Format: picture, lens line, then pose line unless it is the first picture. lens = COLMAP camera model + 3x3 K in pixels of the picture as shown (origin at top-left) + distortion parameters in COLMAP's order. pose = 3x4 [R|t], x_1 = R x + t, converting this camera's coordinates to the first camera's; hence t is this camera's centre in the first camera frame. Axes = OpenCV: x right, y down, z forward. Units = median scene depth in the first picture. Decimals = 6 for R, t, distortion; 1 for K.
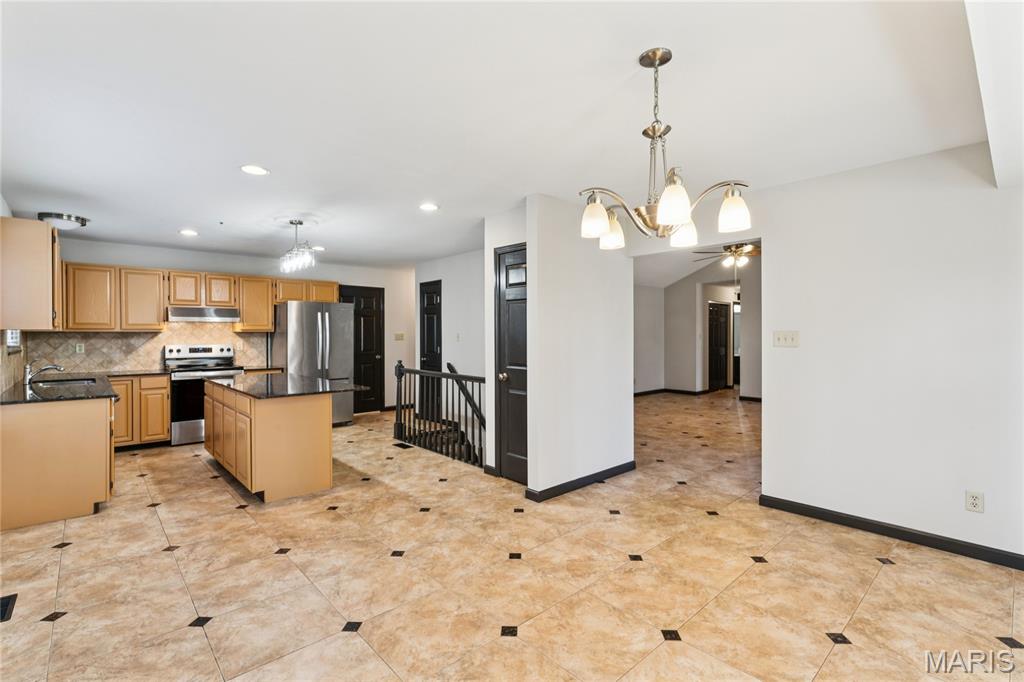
lens RADIAL K [[464.7, 0, 512.2], [0, 464.7, 331.6], [0, 0, 1]] dist [-0.002105, -0.001120]
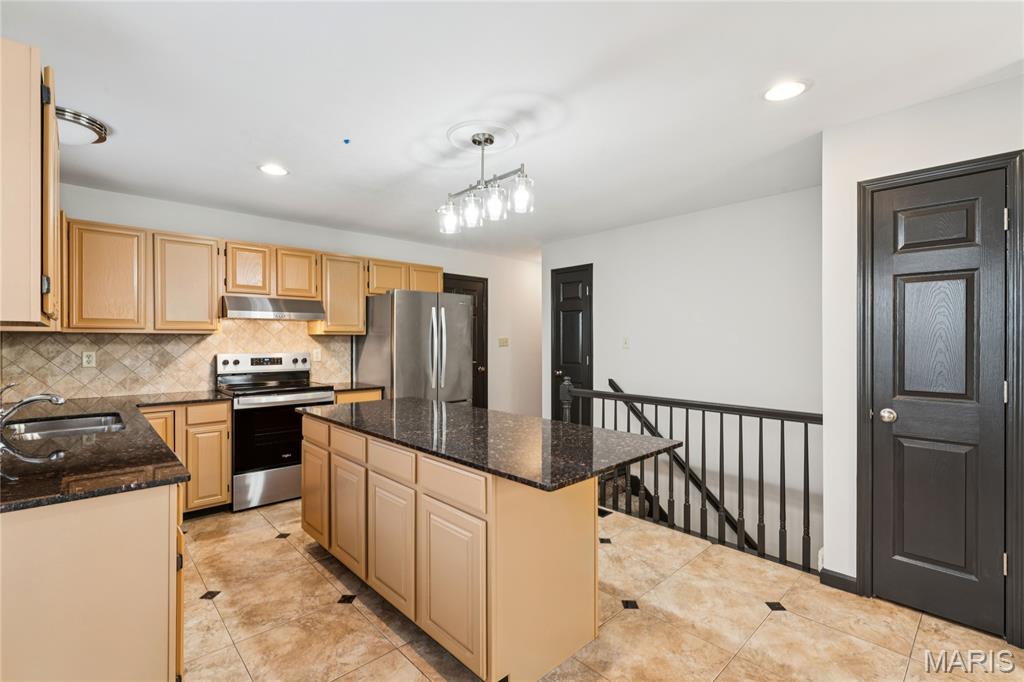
lens RADIAL K [[464.7, 0, 517.7], [0, 464.7, 336.2], [0, 0, 1]] dist [-0.002105, -0.001120]
pose [[0.999912, 0.002147, 0.013096, -0.348461], [-0.002112, 0.999994, -0.002658, 0.005049], [-0.013102, 0.002630, 0.999911, 0.352880]]
